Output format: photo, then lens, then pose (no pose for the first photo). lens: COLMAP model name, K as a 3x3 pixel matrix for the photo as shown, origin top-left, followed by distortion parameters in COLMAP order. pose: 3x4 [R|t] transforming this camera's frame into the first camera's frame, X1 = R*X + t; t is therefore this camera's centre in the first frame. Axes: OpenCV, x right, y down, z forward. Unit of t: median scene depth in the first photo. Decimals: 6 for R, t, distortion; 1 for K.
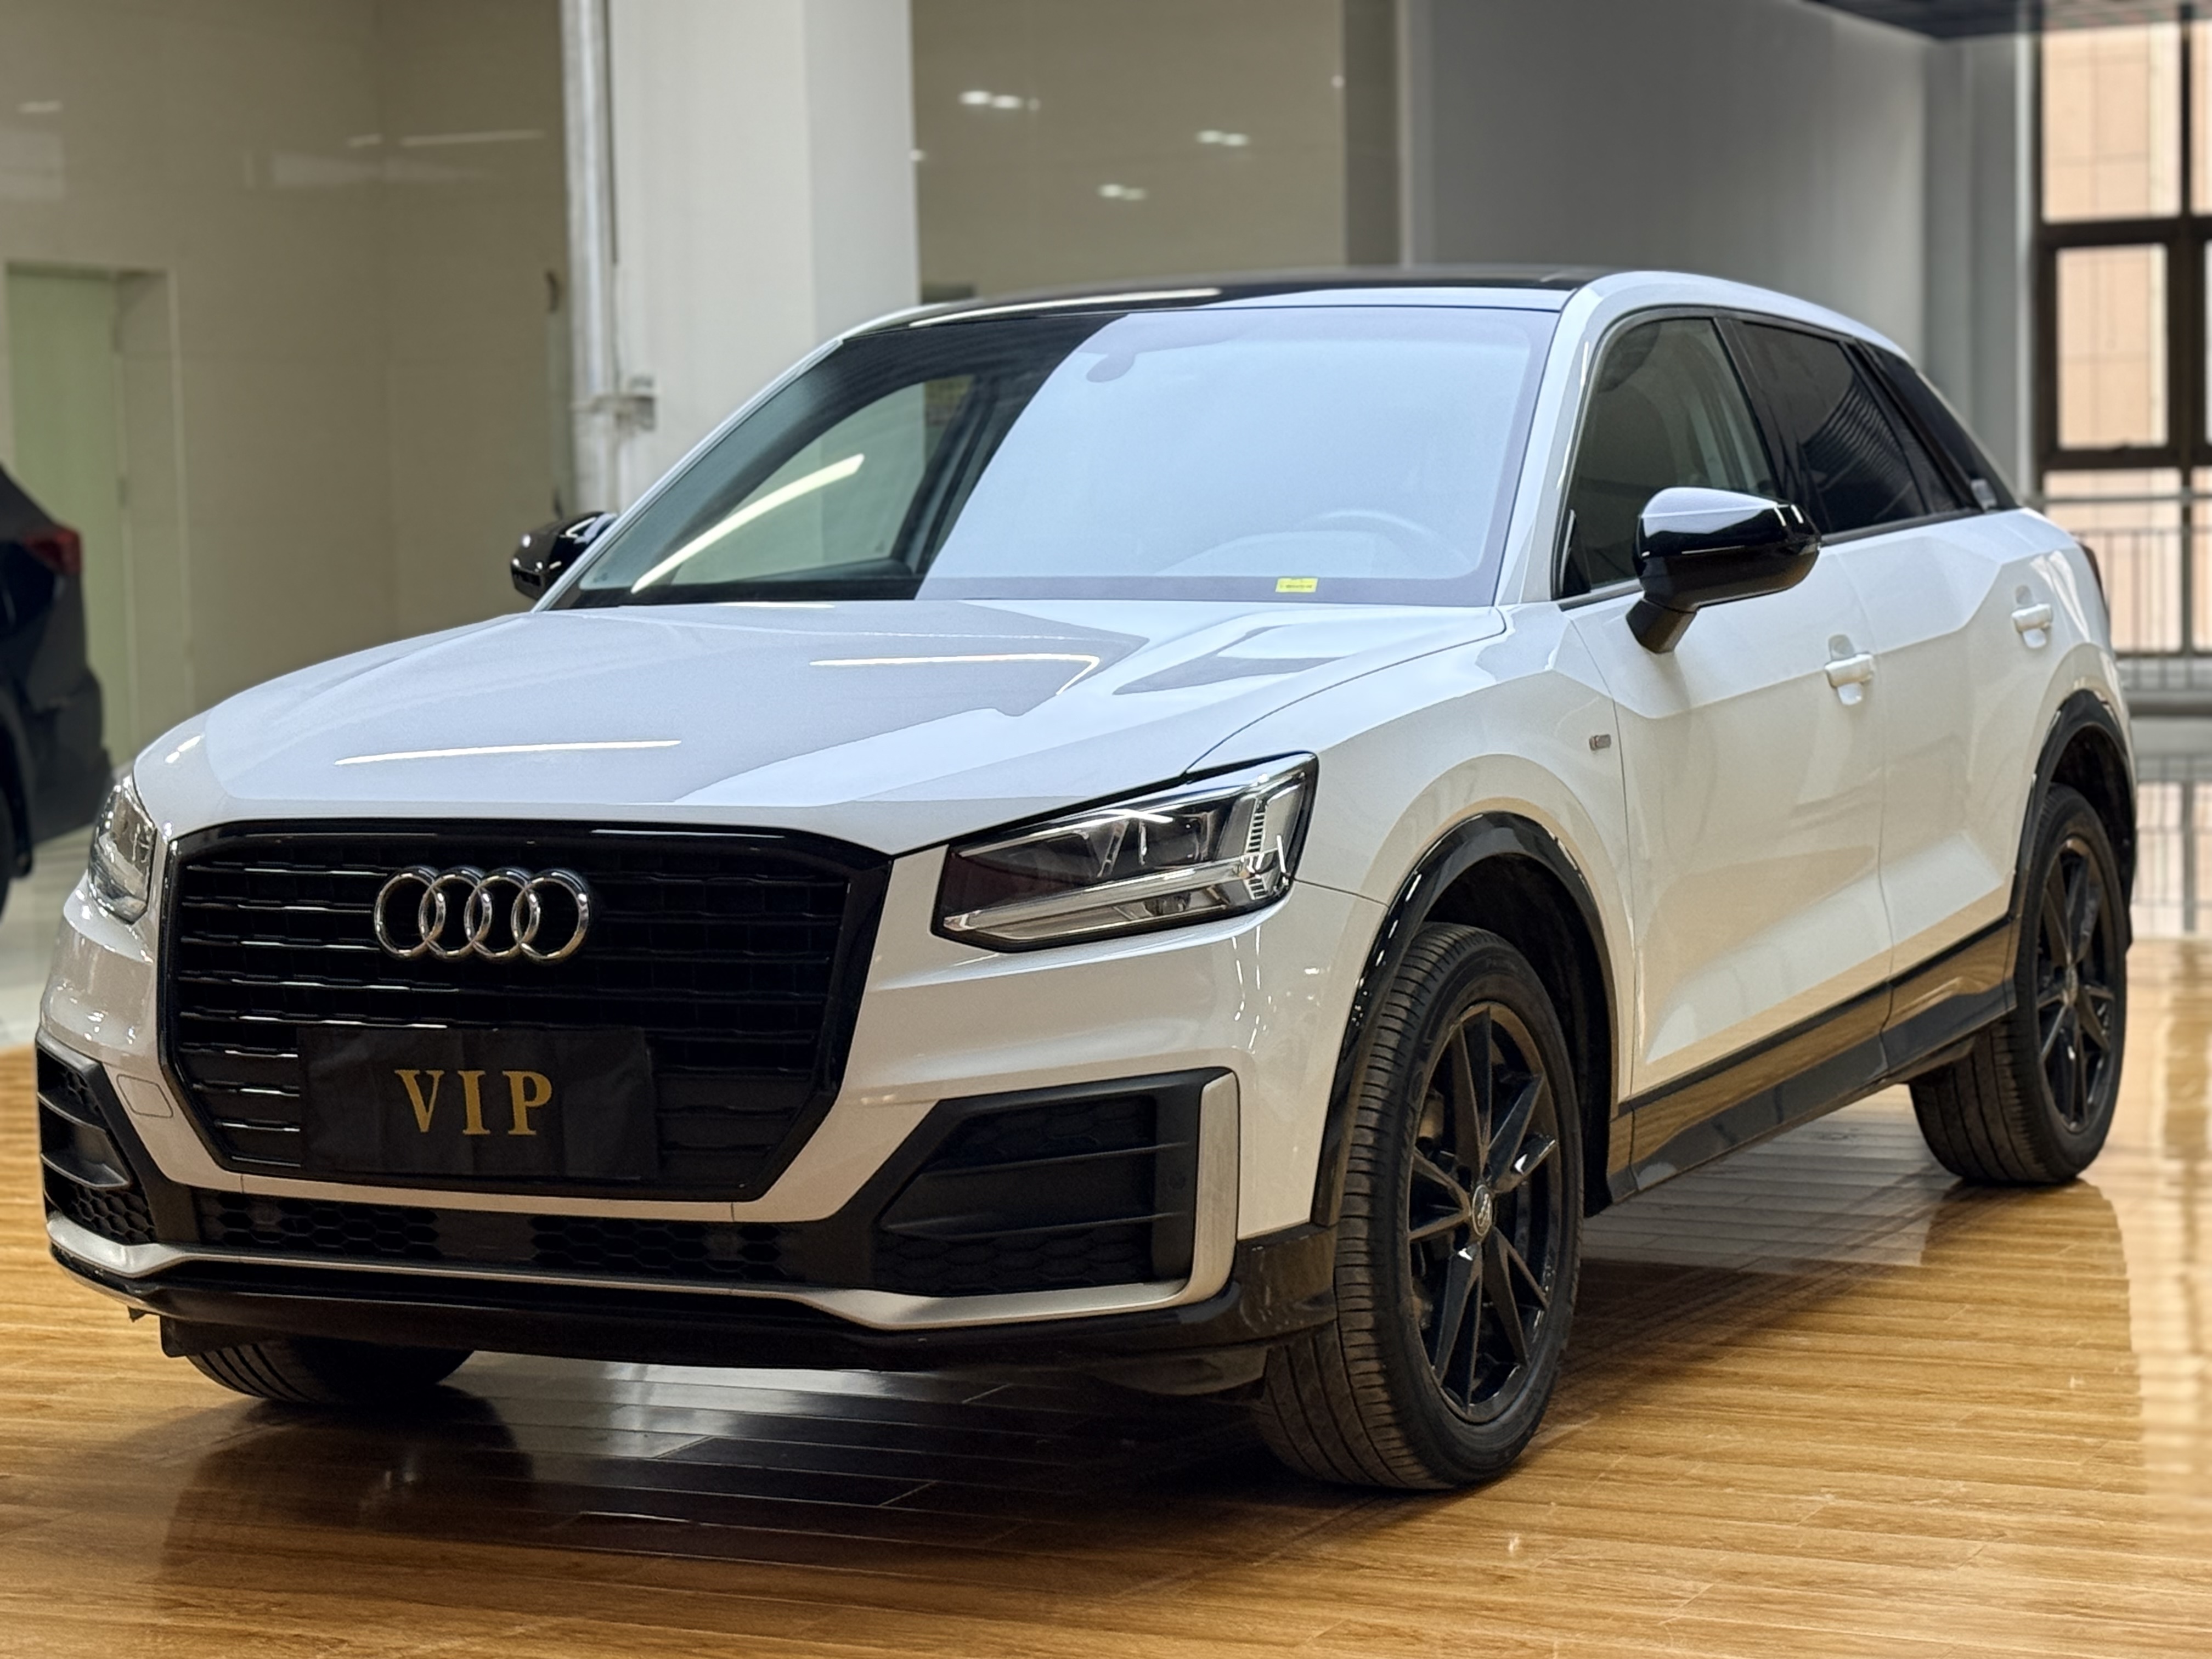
lens RADIAL K [[4688.6, 0, 1106.0], [0, 4688.6, 829.5], [0, 0, 1]] dist [0.130135, -0.104738]
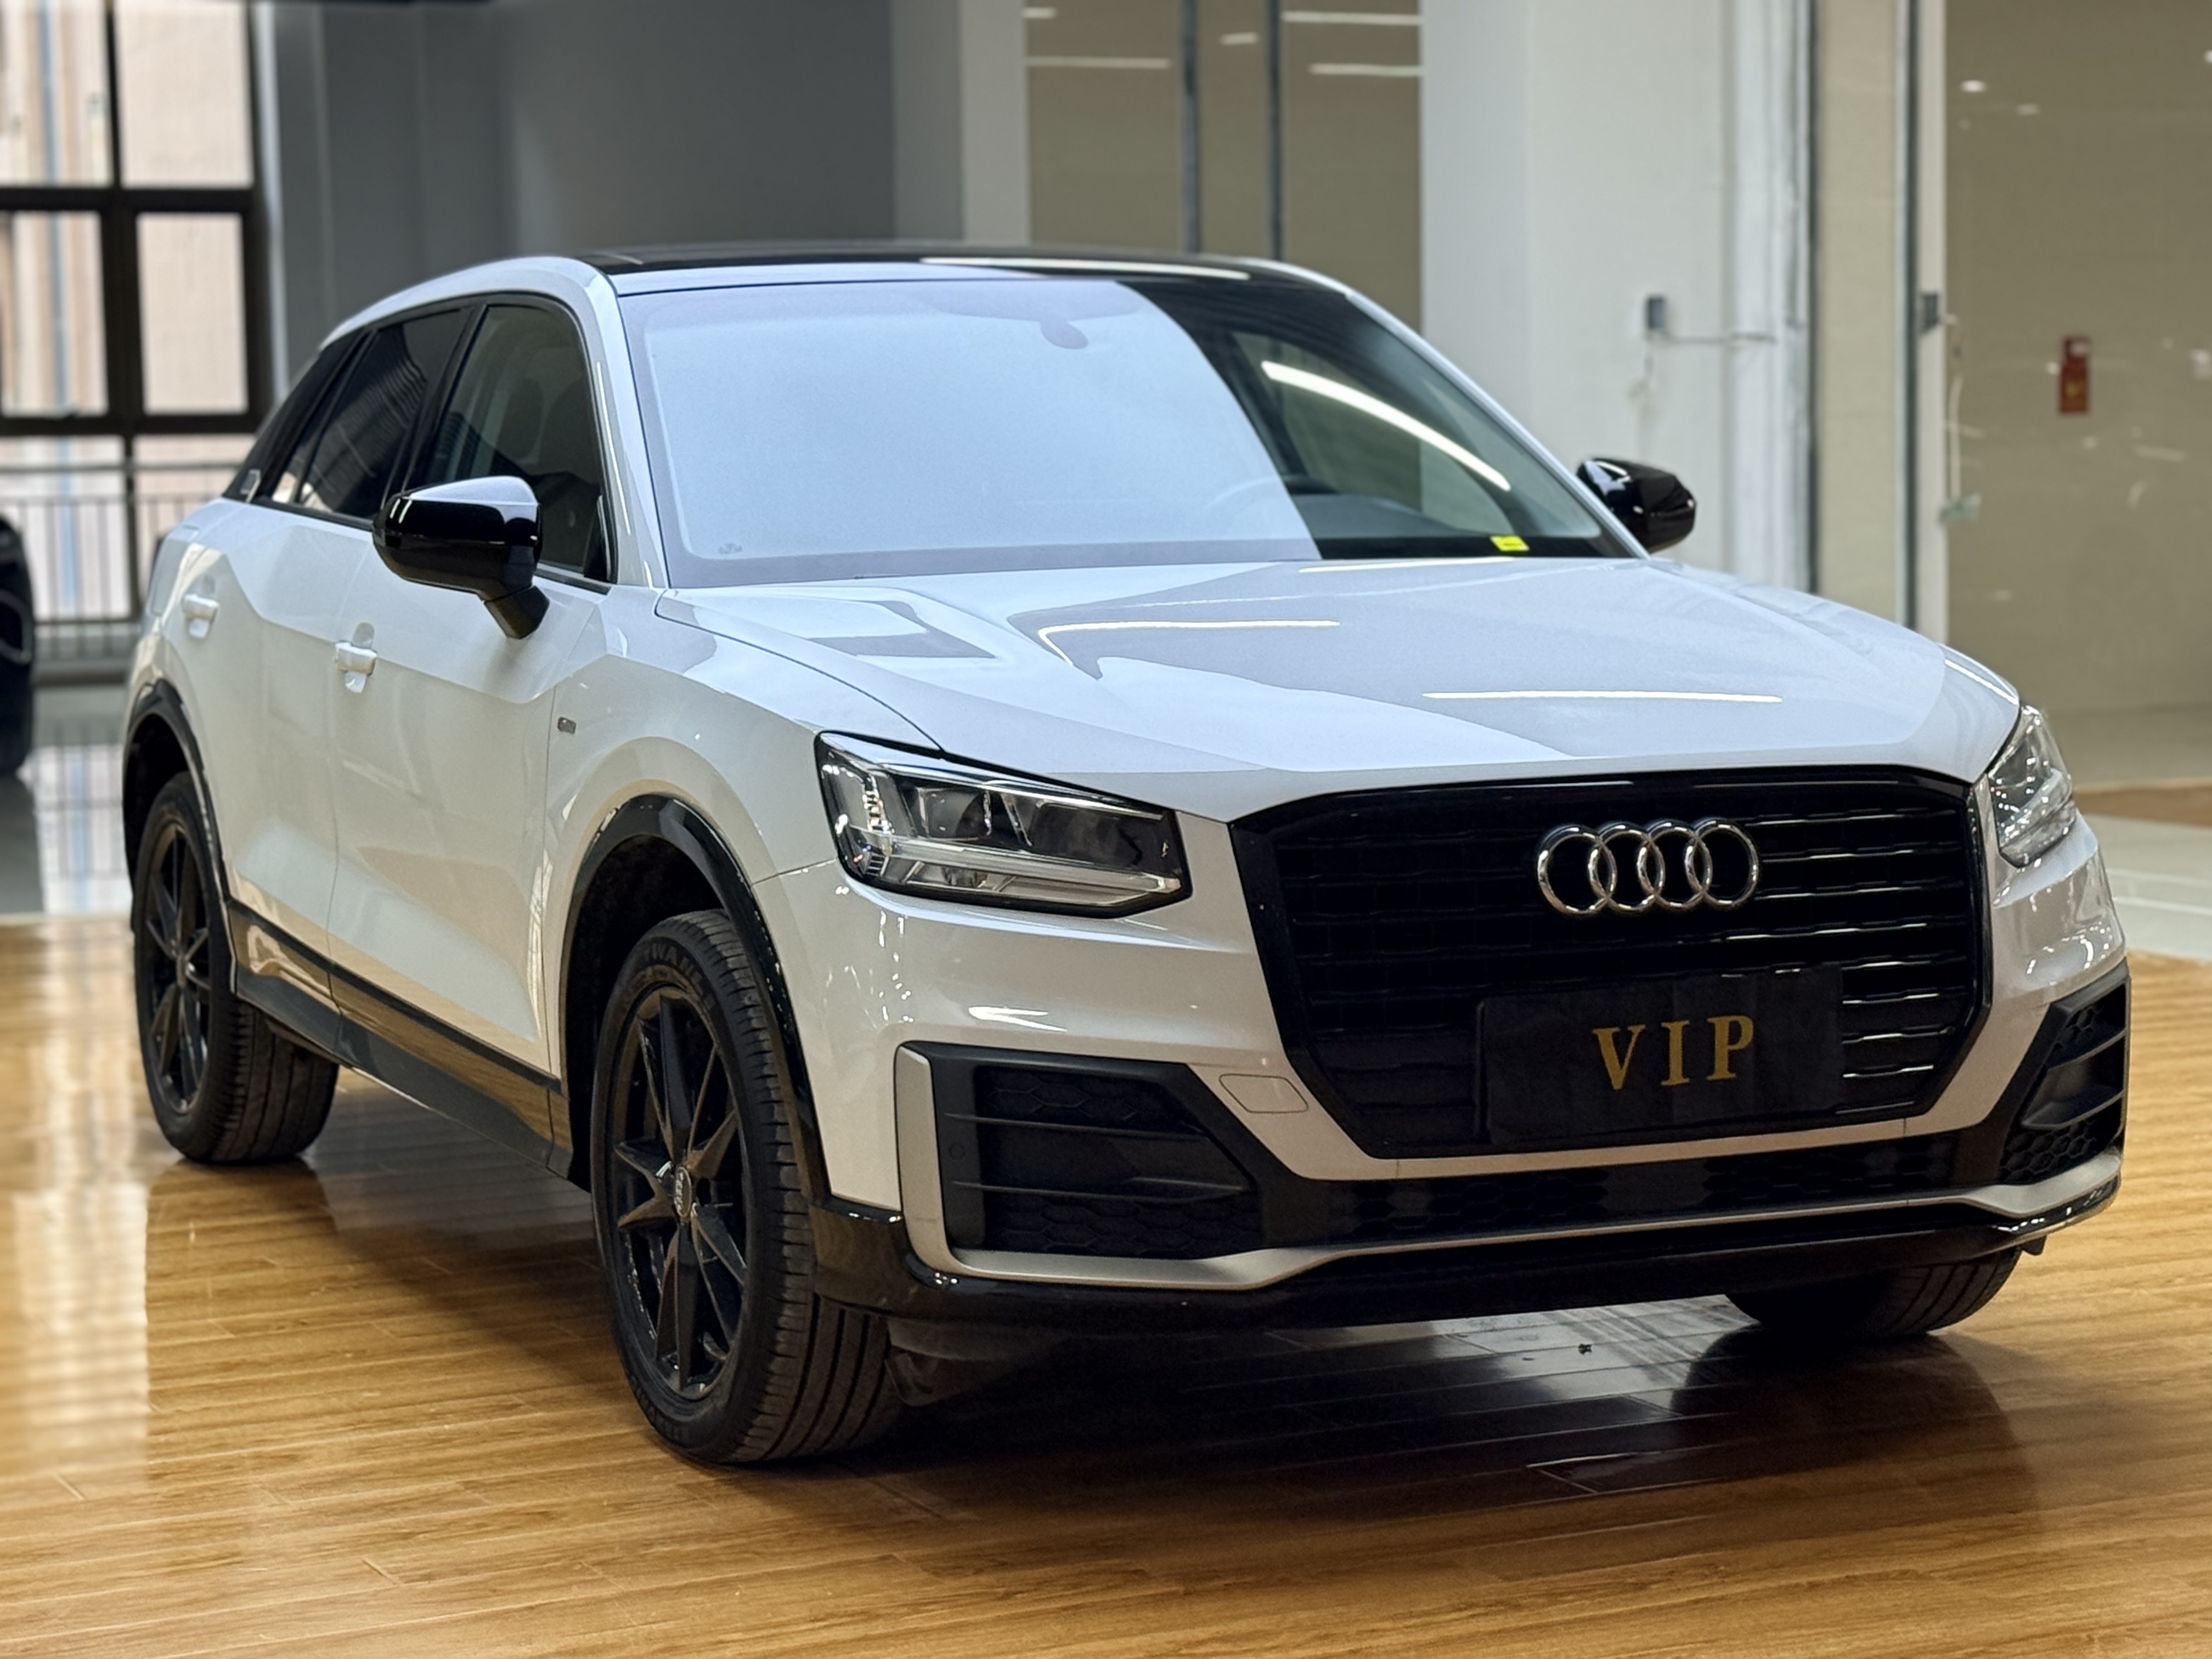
lens RADIAL K [[4688.6, 0, 1106.0], [0, 4688.6, 829.5], [0, 0, 1]] dist [0.130135, -0.104738]
pose [[0.638899, -0.055052, 0.767318, -0.987009], [0.055474, 0.998136, 0.025422, -0.022313], [-0.767288, 0.026324, 0.640763, 0.446912]]
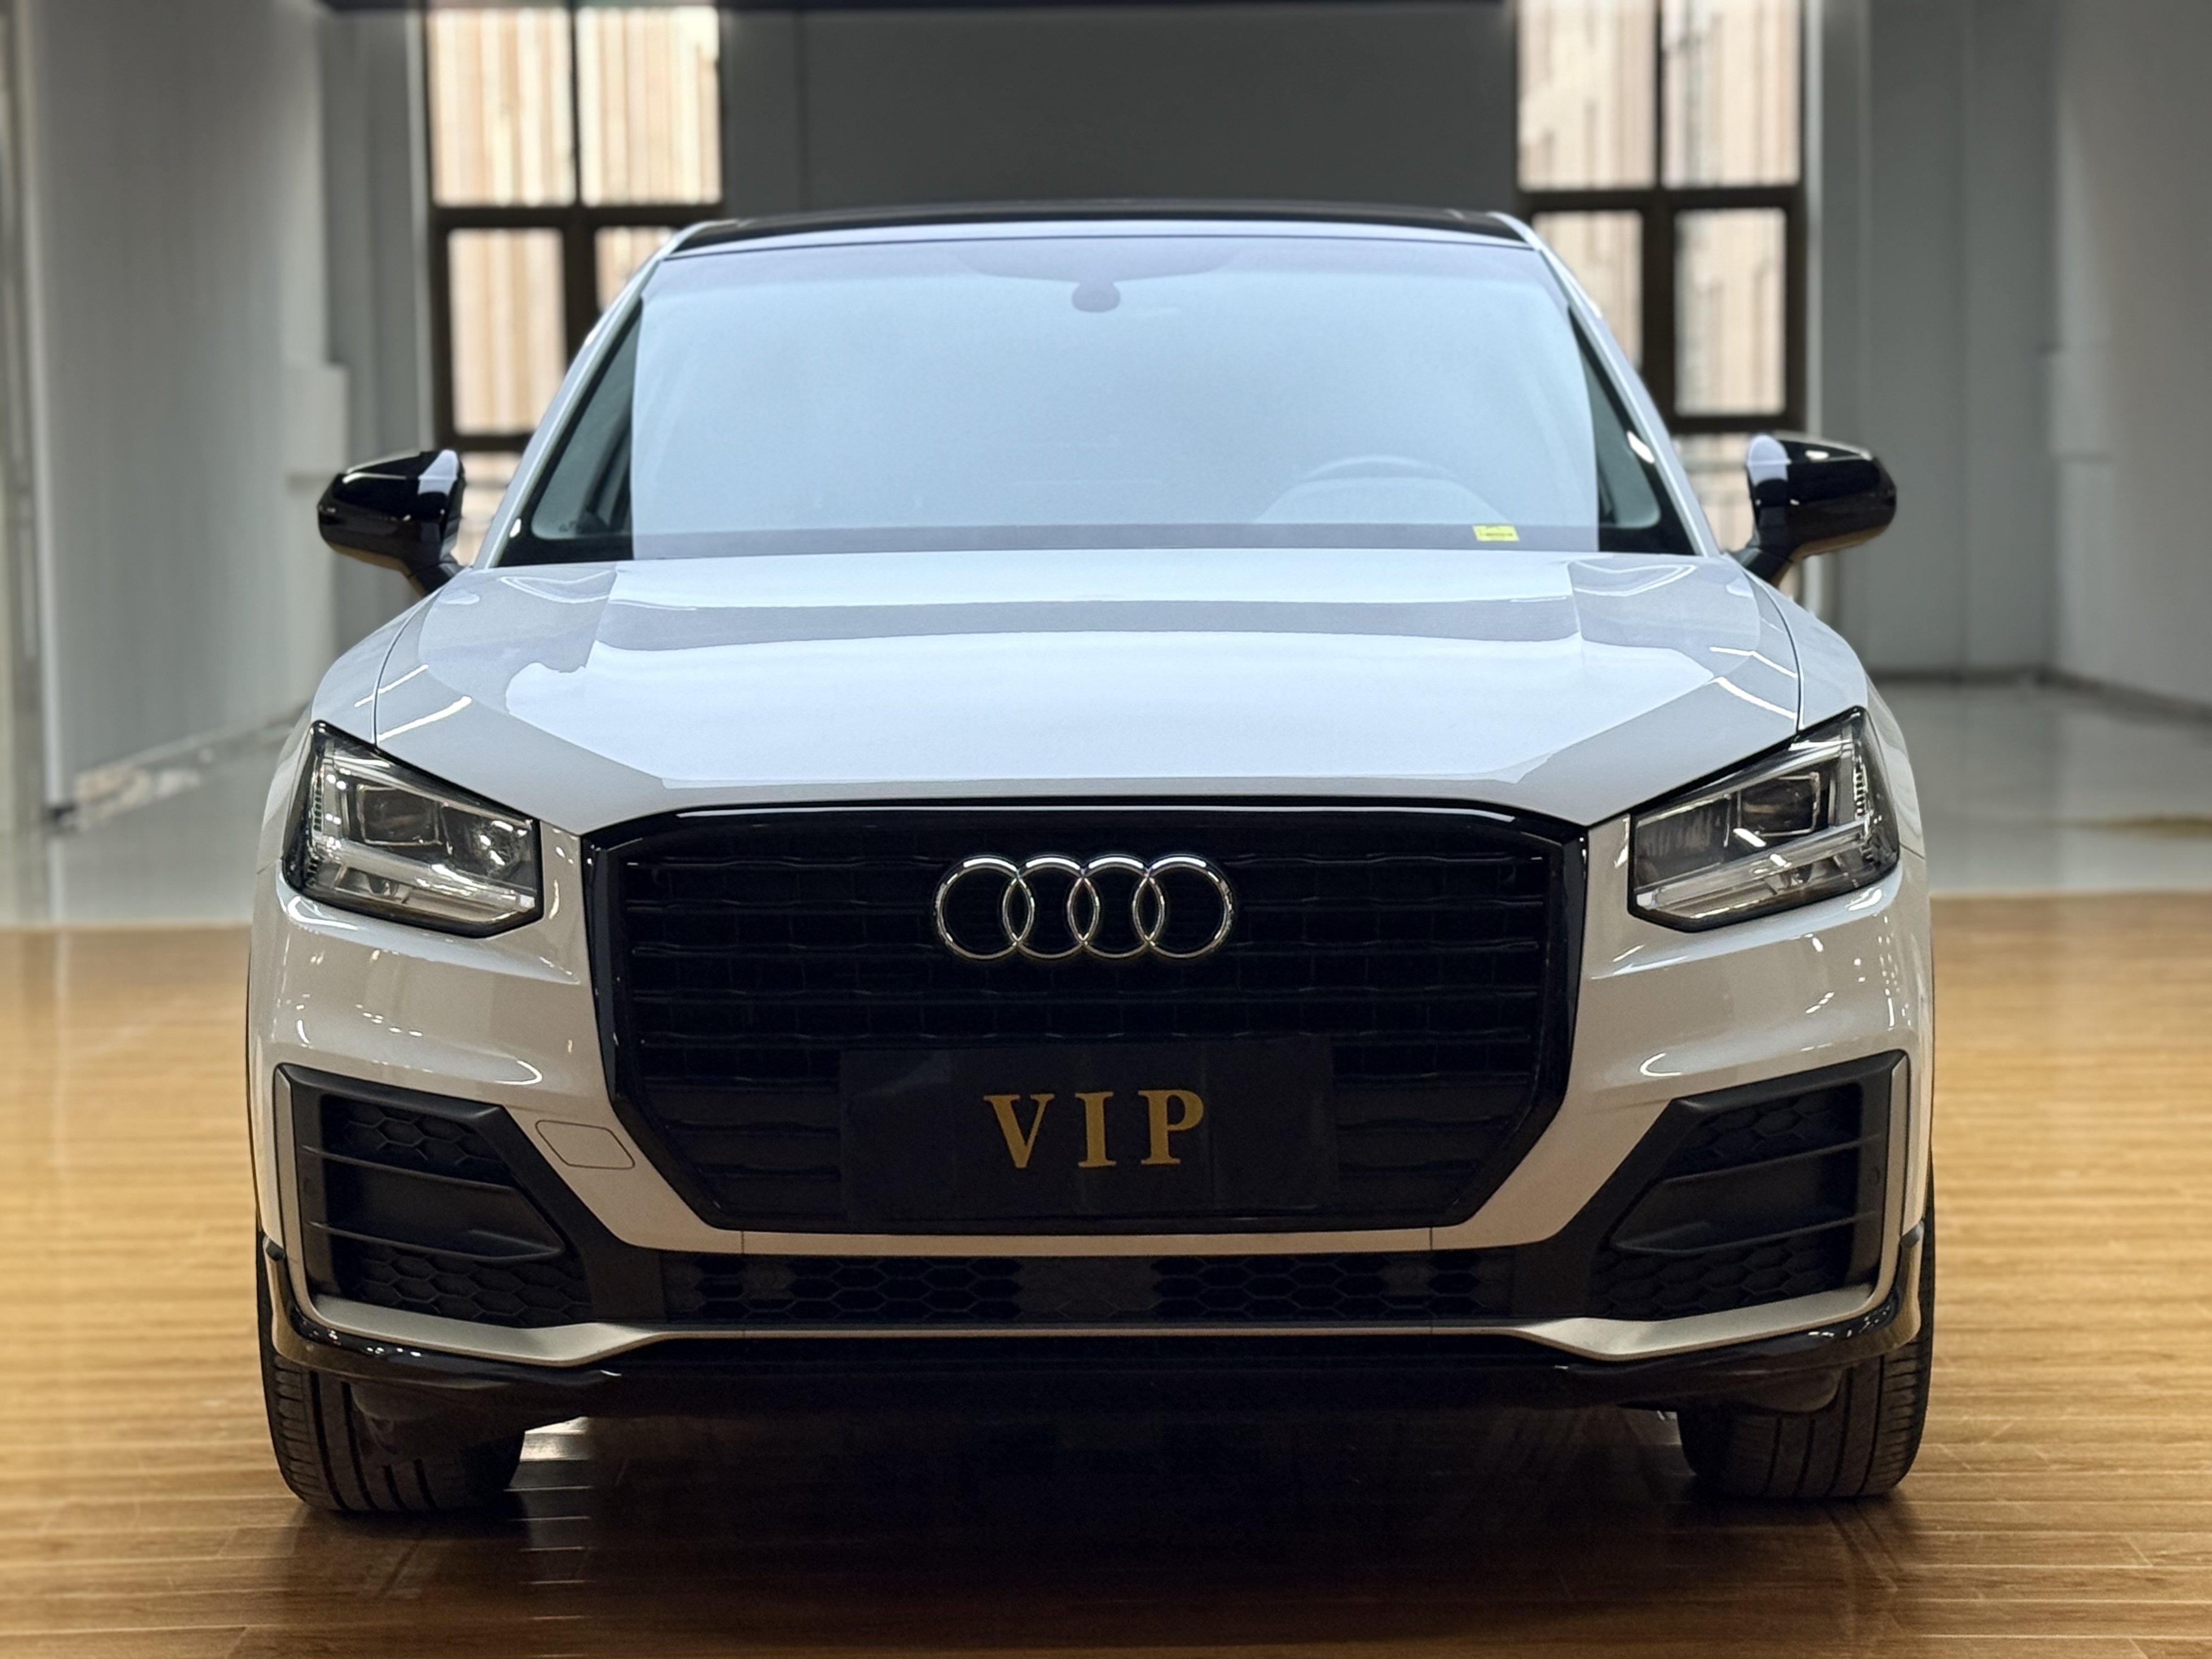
lens RADIAL K [[4688.6, 0, 1106.0], [0, 4688.6, 829.5], [0, 0, 1]] dist [0.130135, -0.104738]
pose [[0.902879, -0.023153, 0.429271, -0.497736], [0.022676, 0.999723, 0.006228, -0.001507], [-0.429297, 0.004111, 0.903154, 0.231767]]
